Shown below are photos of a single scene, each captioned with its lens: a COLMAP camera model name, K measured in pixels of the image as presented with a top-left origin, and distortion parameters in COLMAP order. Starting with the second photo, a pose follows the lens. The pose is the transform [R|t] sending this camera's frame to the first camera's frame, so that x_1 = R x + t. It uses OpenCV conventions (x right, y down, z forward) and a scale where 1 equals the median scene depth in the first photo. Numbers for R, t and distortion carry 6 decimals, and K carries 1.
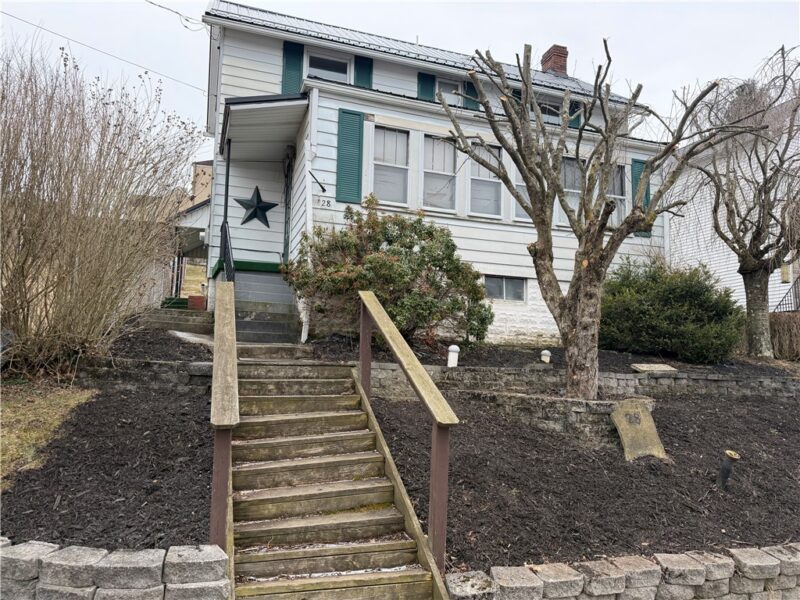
lens RADIAL K [[537.7, 0, 402.4], [0, 537.7, 316.5], [0, 0, 1]] dist [0.040589, -0.036587]
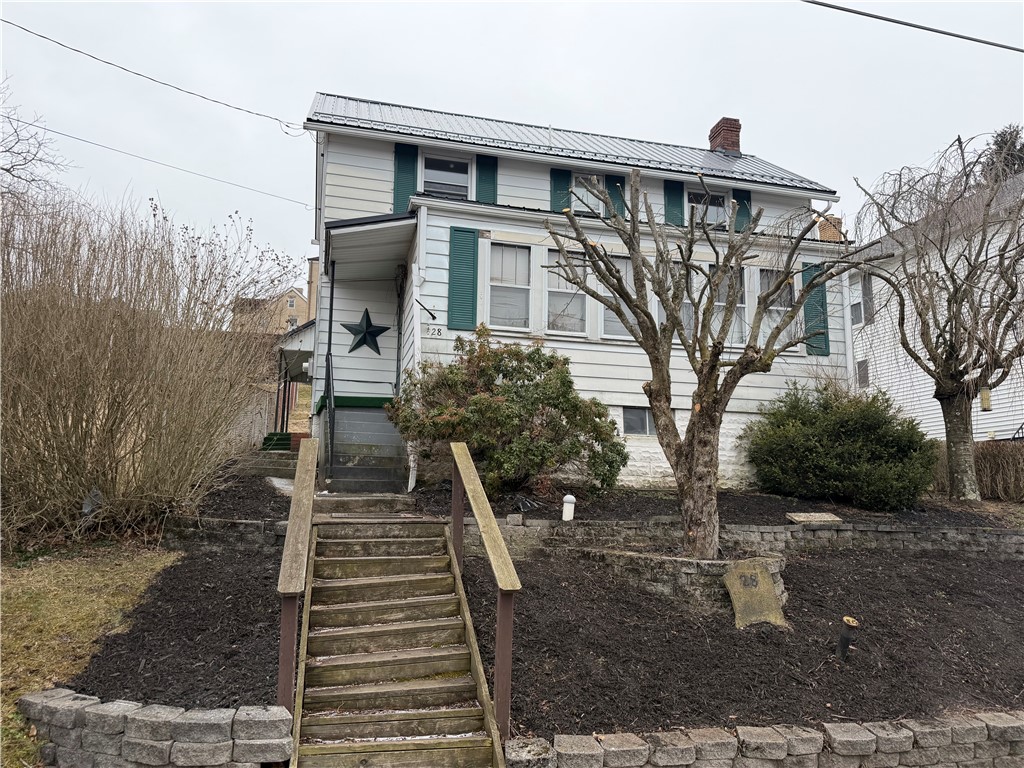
lens RADIAL K [[688.2, 0, 515.1], [0, 688.2, 405.1], [0, 0, 1]] dist [0.040589, -0.036587]
pose [[0.996612, -0.021541, -0.079381, 0.128537], [0.017557, 0.998568, -0.050539, -0.051488], [0.080356, 0.048974, 0.995562, -0.194332]]
